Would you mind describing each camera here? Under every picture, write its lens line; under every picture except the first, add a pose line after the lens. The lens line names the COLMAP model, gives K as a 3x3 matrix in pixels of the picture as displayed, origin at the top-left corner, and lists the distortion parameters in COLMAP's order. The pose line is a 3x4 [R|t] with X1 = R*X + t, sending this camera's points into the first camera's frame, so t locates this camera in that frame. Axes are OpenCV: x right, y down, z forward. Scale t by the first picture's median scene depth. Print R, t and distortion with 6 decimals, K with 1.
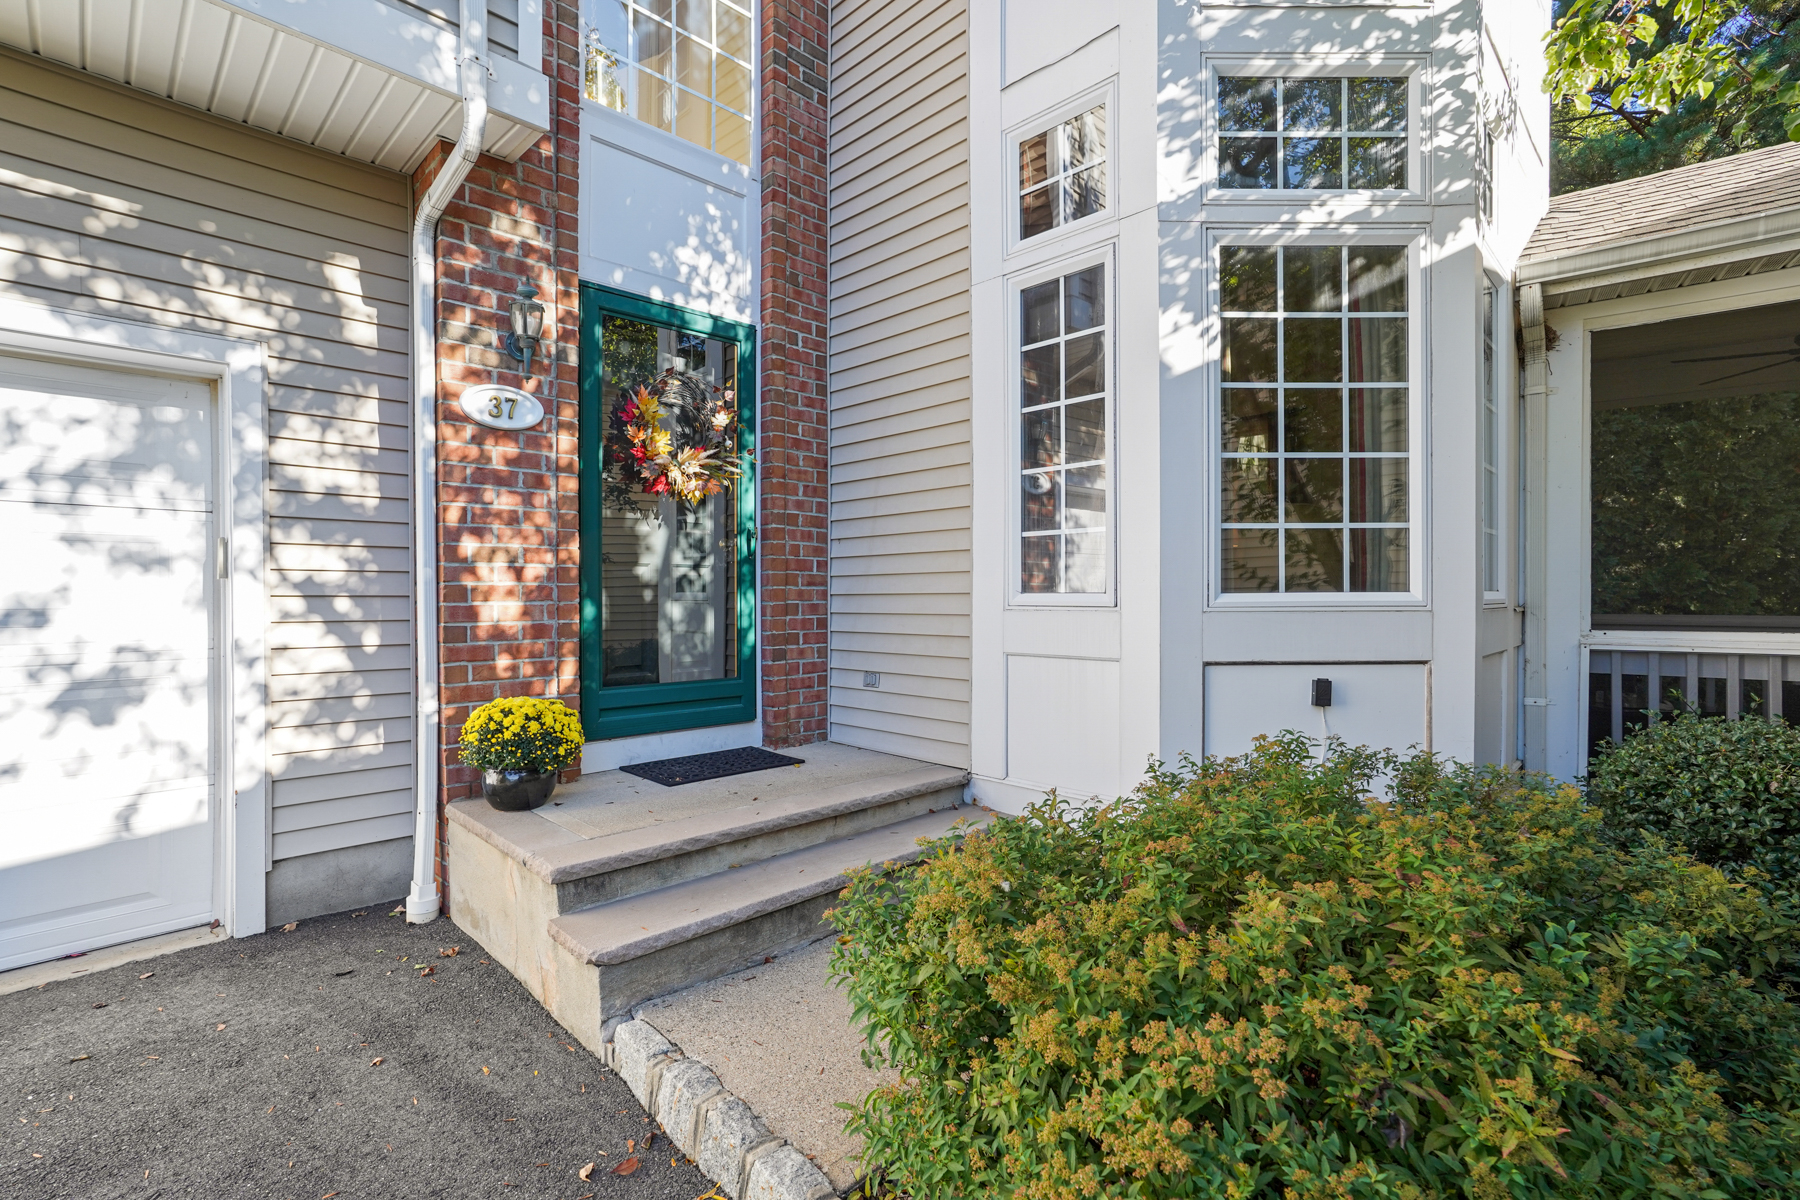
lens RADIAL K [[831.4, 0, 901.2], [0, 831.4, 599.8], [0, 0, 1]] dist [0.003382, 0.000125]
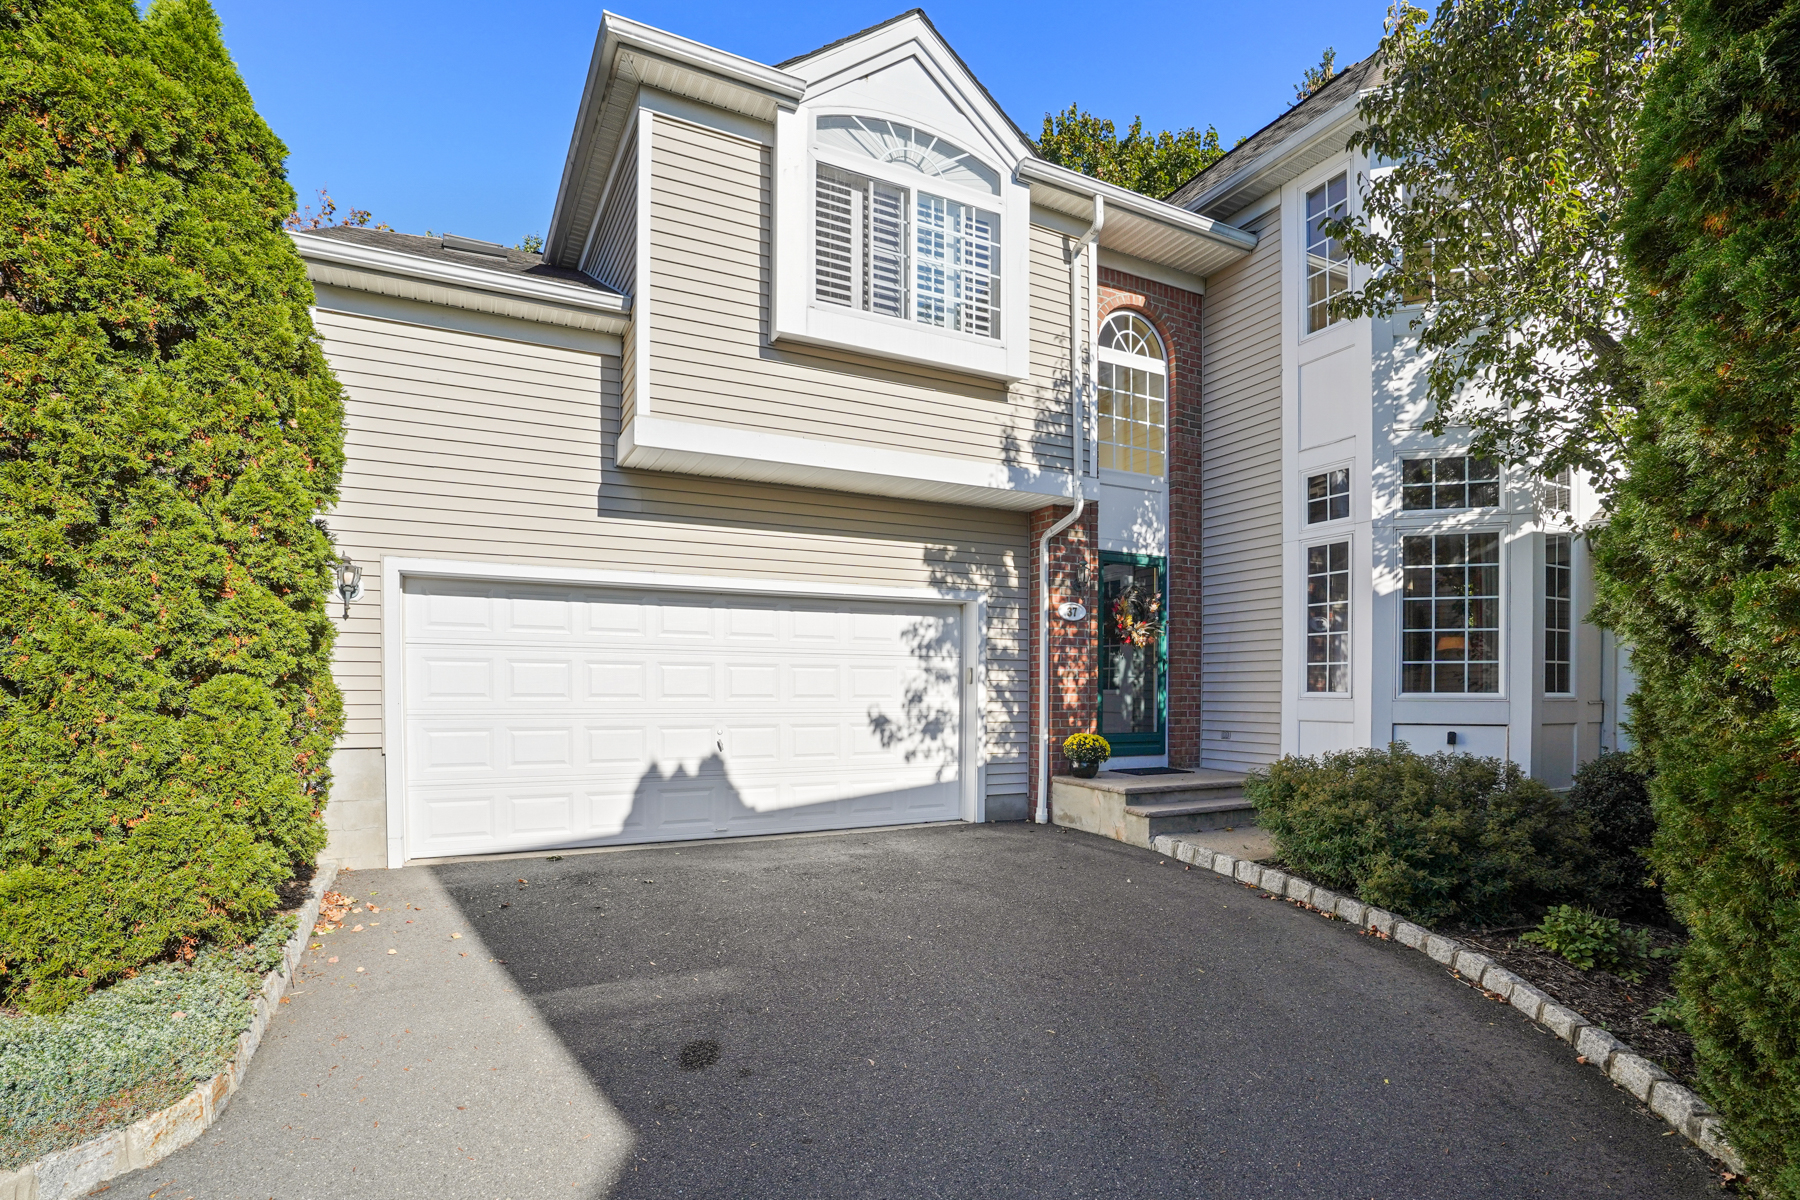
lens RADIAL K [[896.6, 0, 915.1], [0, 896.6, 701.6], [0, 0, 1]] dist [-0.030014, 0.000870]
pose [[0.958797, 0.010133, -0.283910, -0.183110], [-0.007881, 0.999928, 0.009074, 0.004191], [0.283981, -0.006462, 0.958808, -1.592670]]
